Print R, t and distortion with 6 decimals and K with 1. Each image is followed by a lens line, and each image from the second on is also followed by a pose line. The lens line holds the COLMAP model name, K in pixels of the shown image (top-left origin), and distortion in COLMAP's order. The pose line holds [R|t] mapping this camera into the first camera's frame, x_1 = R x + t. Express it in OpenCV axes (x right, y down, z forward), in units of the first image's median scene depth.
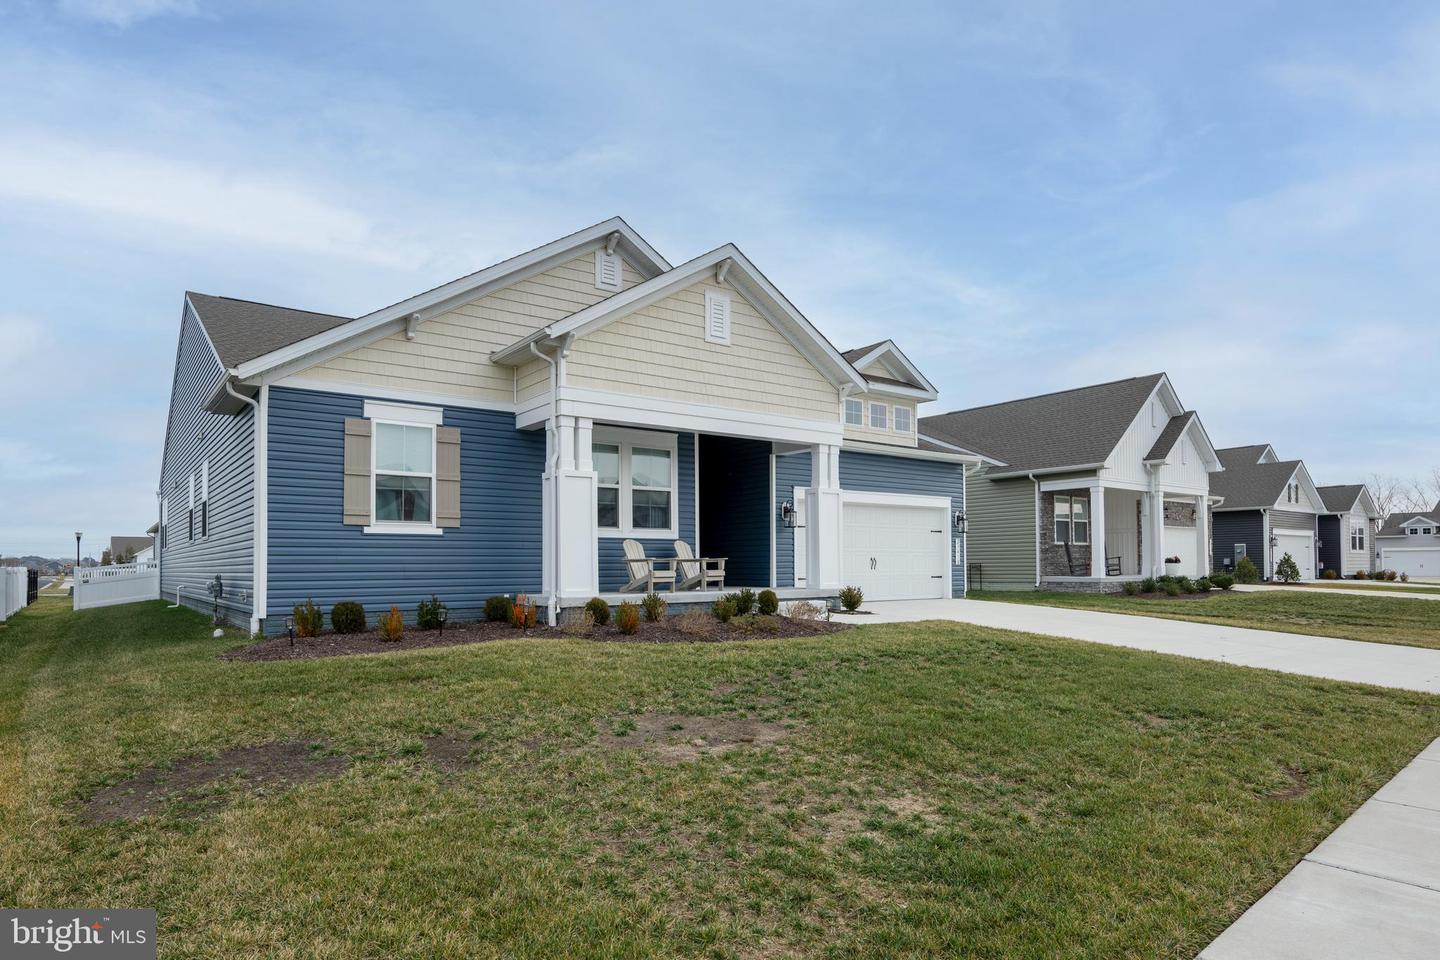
lens RADIAL K [[830.9, 0, 719.8], [0, 830.9, 542.3], [0, 0, 1]] dist [0.000258, 0.000032]
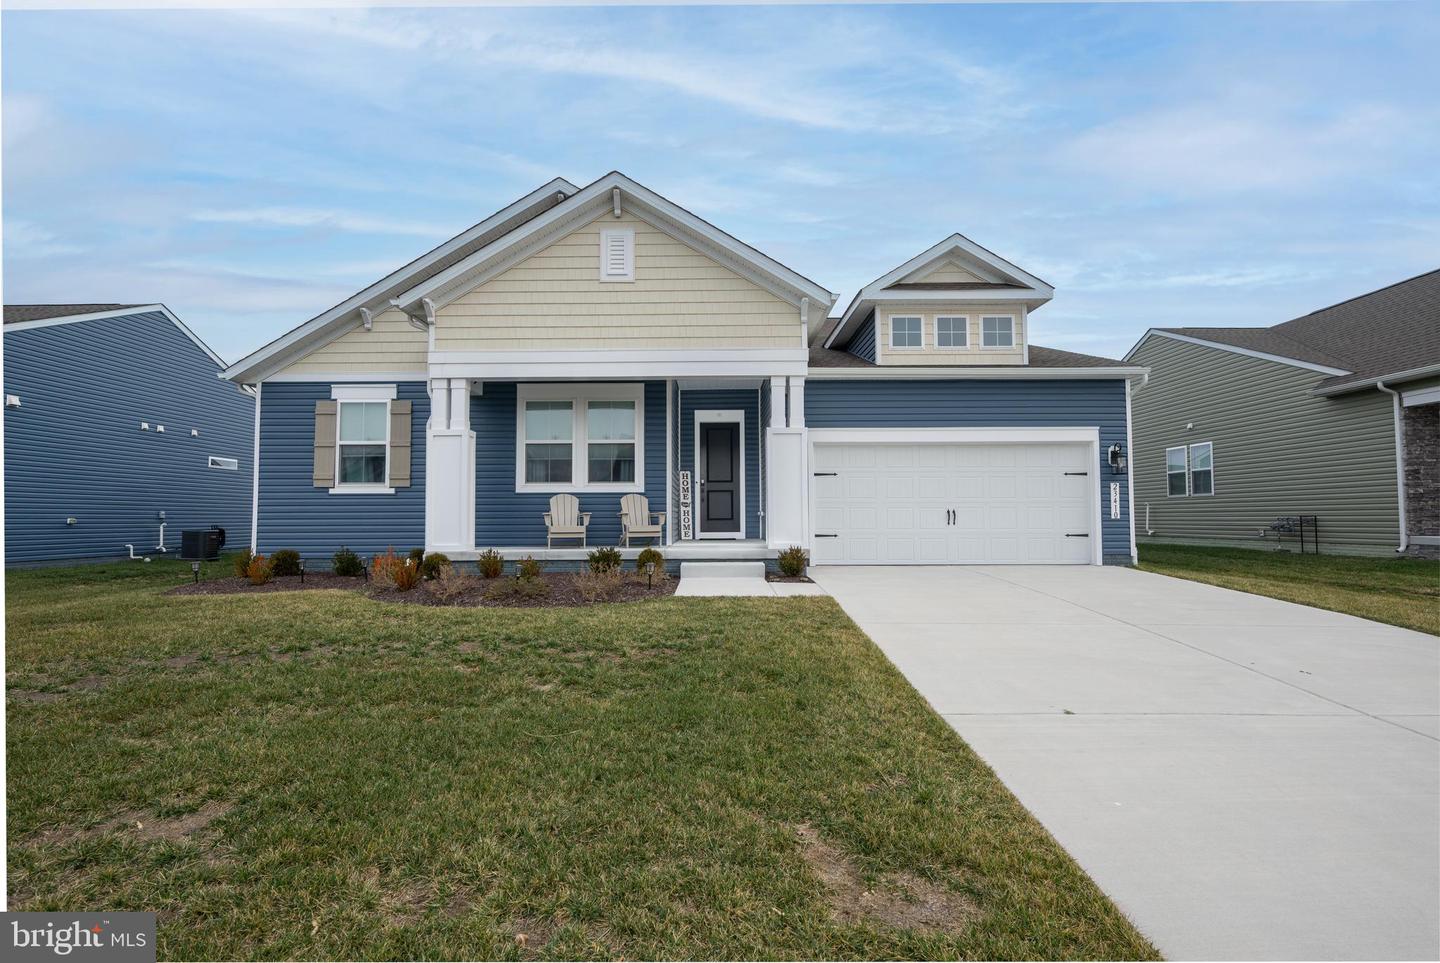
lens RADIAL K [[709.3, 0, 720.0], [0, 709.3, 481.5], [0, 0, 1]] dist [-0.000950, -0.000163]
pose [[0.799409, -0.029722, -0.600052, 0.517299], [0.017103, 0.999497, -0.026721, 0.006715], [0.600544, 0.011098, 0.799515, 0.404231]]
